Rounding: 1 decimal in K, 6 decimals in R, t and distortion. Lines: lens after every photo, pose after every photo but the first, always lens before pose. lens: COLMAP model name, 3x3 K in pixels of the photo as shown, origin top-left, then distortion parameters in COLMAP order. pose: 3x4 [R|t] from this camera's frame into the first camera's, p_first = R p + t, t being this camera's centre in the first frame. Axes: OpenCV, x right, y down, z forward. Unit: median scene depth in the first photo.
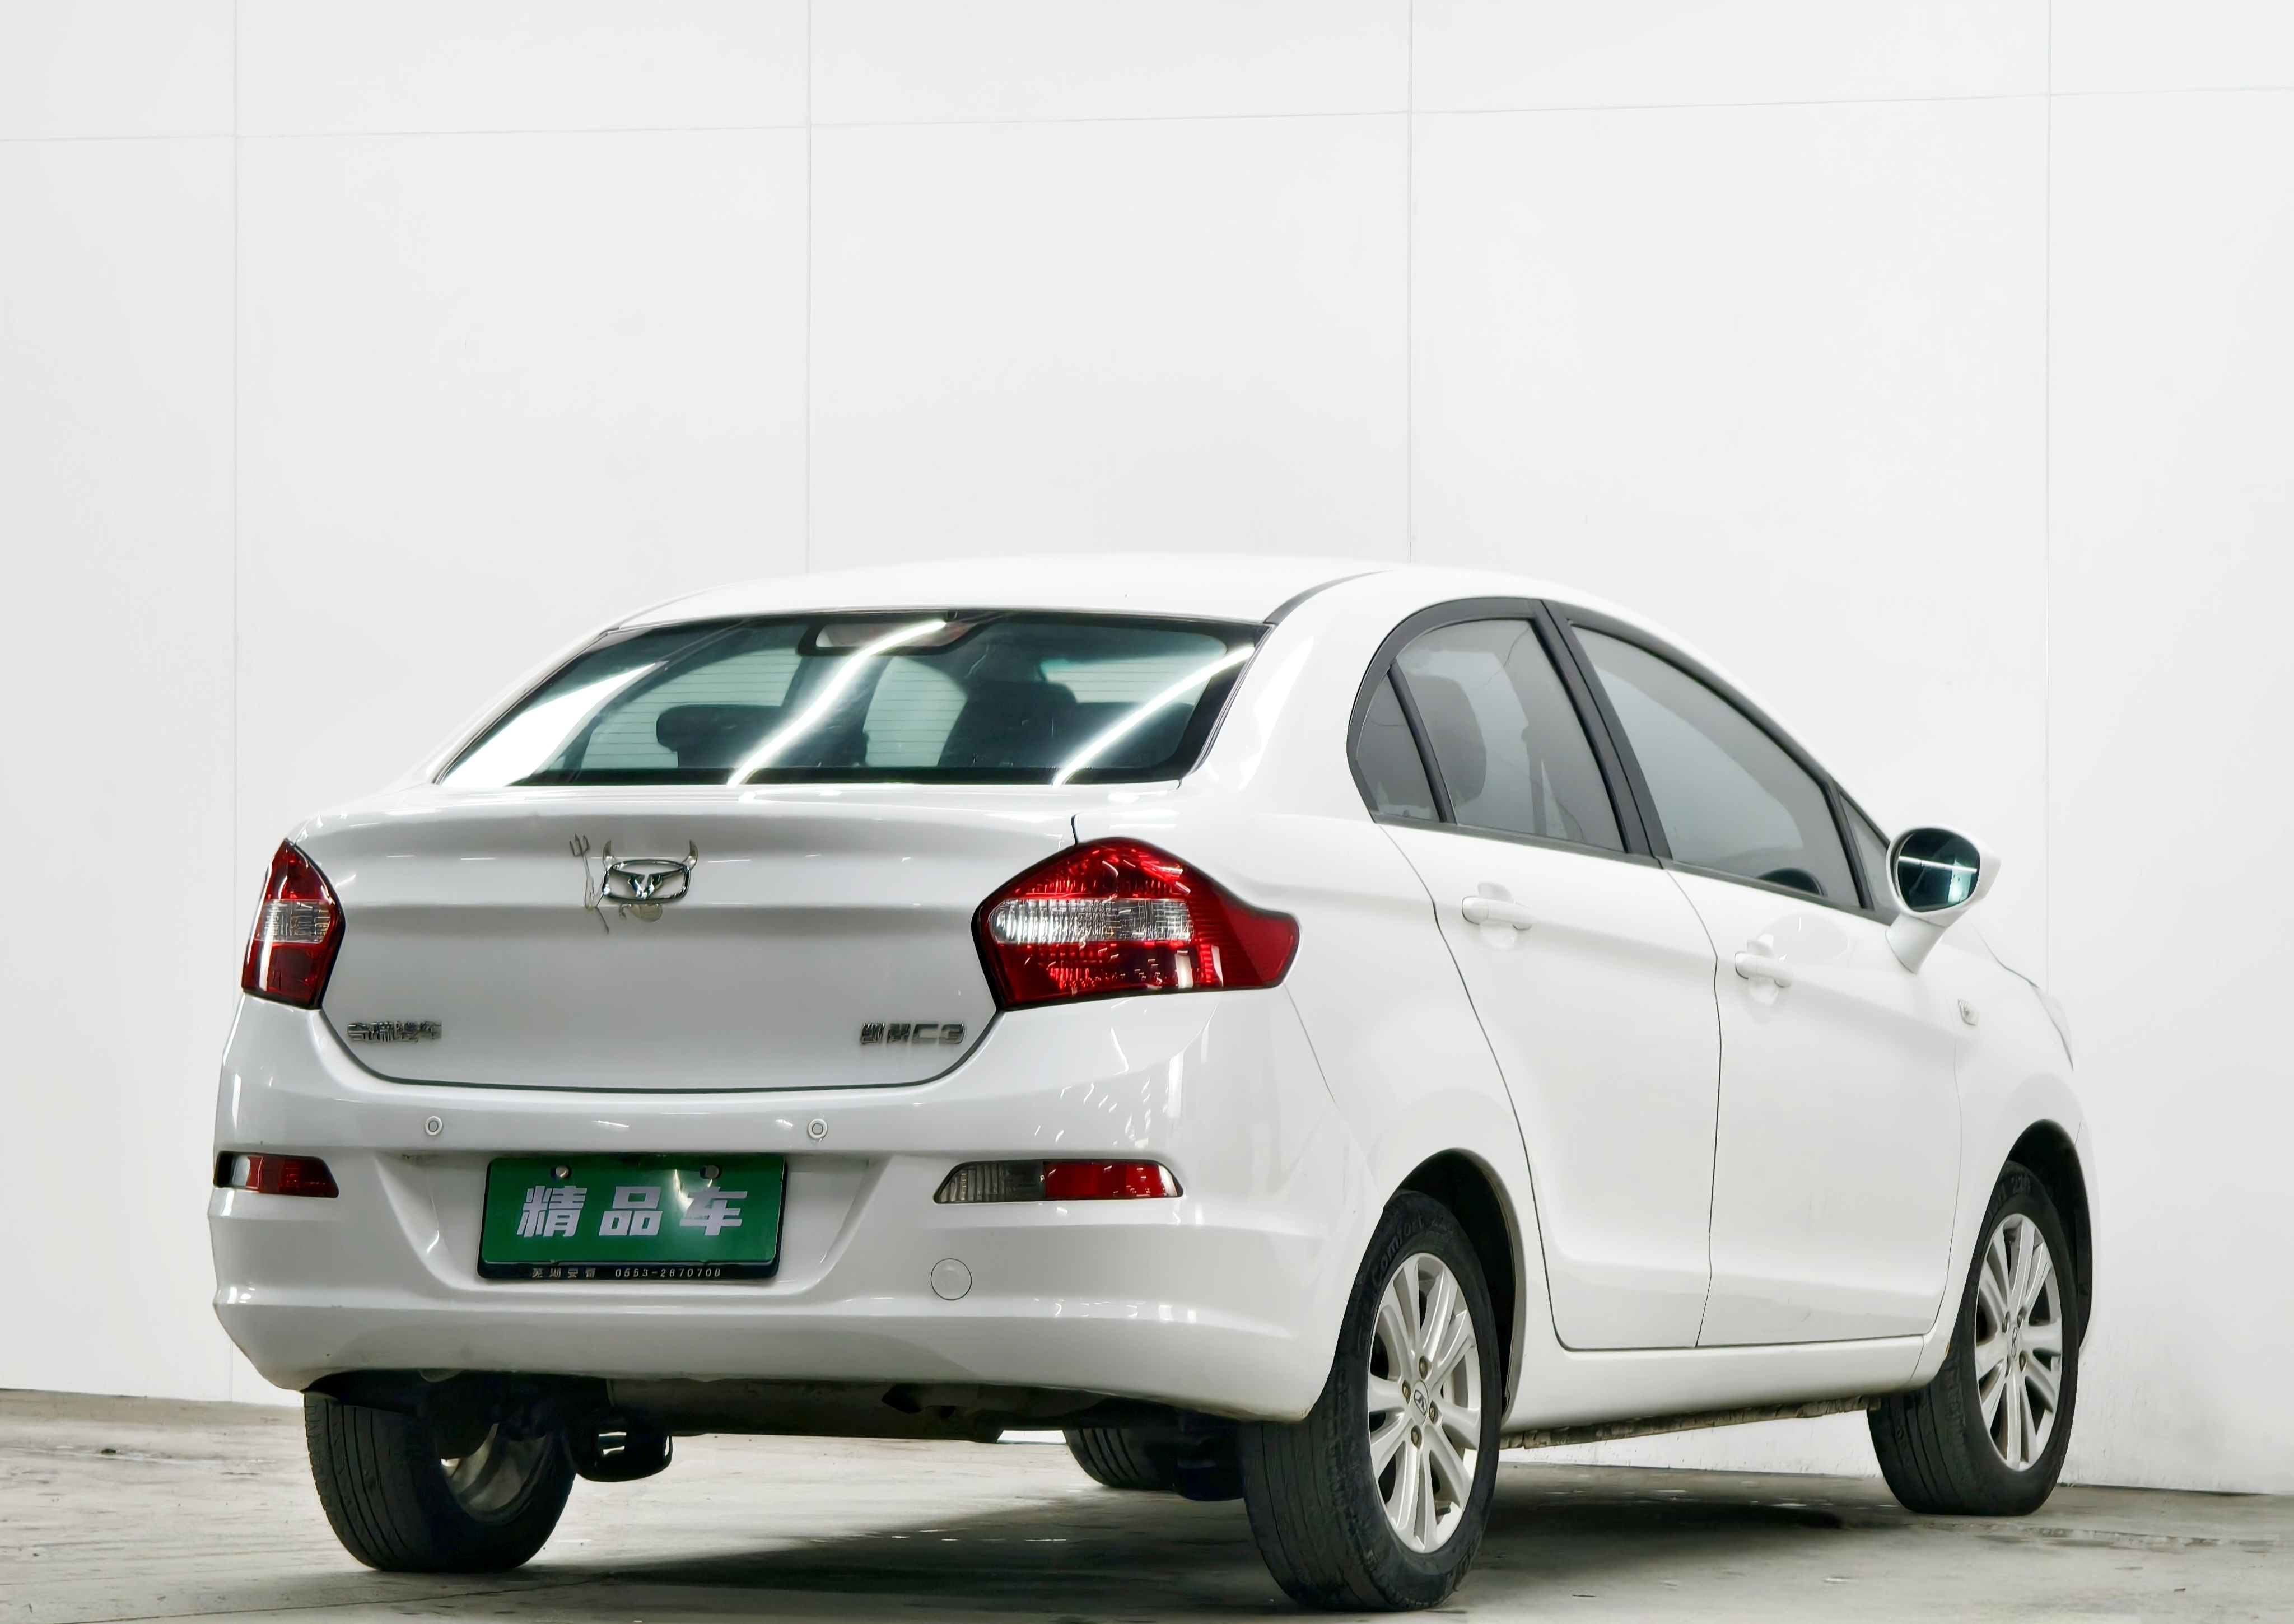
lens RADIAL K [[10420.6, 0, 1151.5], [0, 10420.6, 808.1], [0, 0, 1]] dist [0.169488, 0.000000]
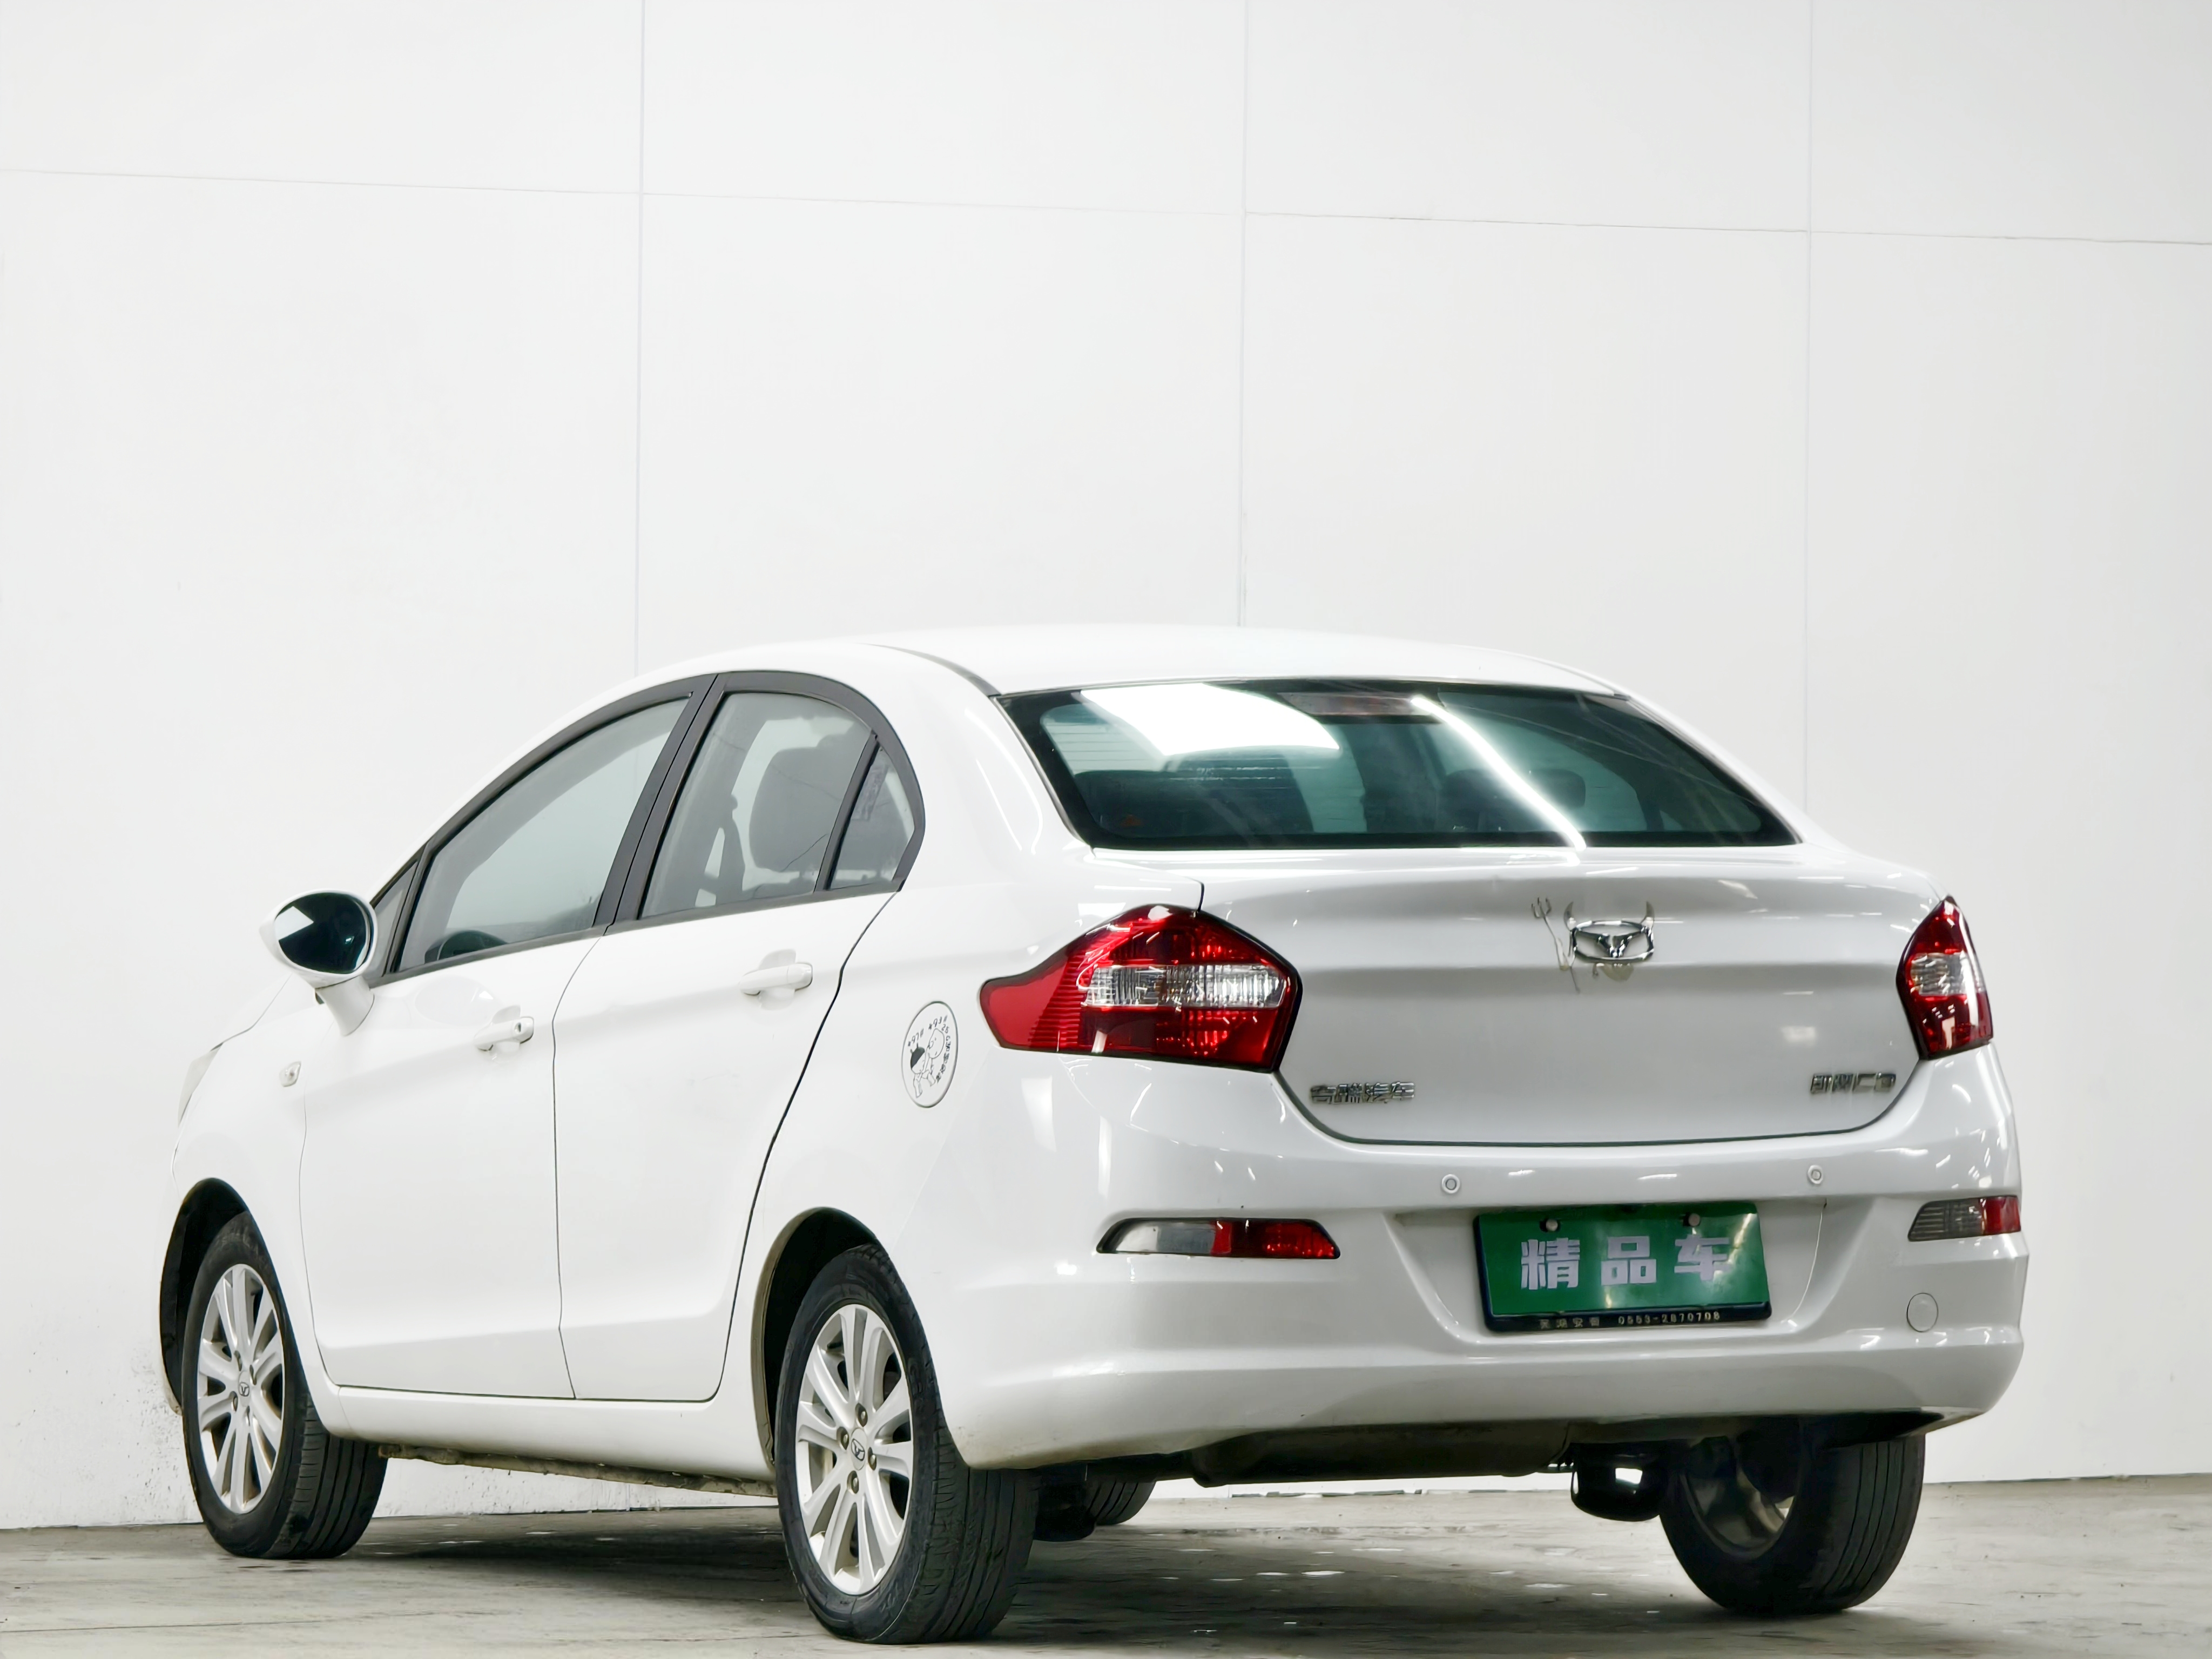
lens RADIAL K [[10301.0, 0, 1106.5], [0, 10301.0, 830.3], [0, 0, 1]] dist [0.012446, 0.000000]
pose [[0.641338, 0.000287, 0.767258, -0.866046], [0.003638, 0.999988, -0.003415, -0.000749], [-0.767250, 0.004982, 0.641329, 0.382323]]
